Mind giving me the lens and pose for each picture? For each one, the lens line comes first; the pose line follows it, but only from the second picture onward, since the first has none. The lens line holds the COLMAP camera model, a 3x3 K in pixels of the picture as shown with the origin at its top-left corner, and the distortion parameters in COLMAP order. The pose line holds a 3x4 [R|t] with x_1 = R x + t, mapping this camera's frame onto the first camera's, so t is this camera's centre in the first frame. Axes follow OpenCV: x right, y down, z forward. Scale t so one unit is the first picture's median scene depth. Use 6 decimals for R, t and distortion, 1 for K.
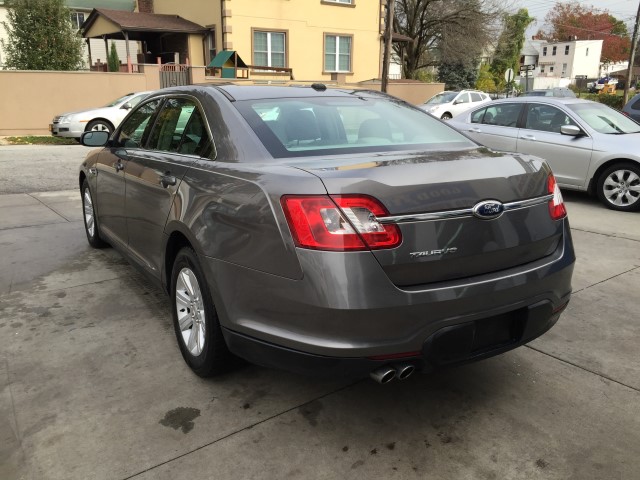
lens RADIAL K [[545.3, 0, 324.7], [0, 545.3, 234.9], [0, 0, 1]] dist [0.085363, -0.121921]
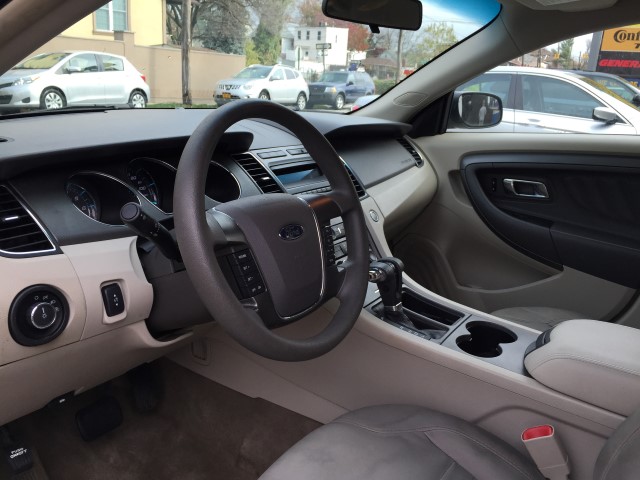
lens RADIAL K [[545.3, 0, 320.3], [0, 545.3, 253.1], [0, 0, 1]] dist [0.085363, -0.121921]
pose [[0.911323, -0.083121, 0.403213, -0.108700], [0.056662, 0.995409, 0.077136, -0.048301], [-0.407774, -0.047448, 0.911849, 0.274228]]
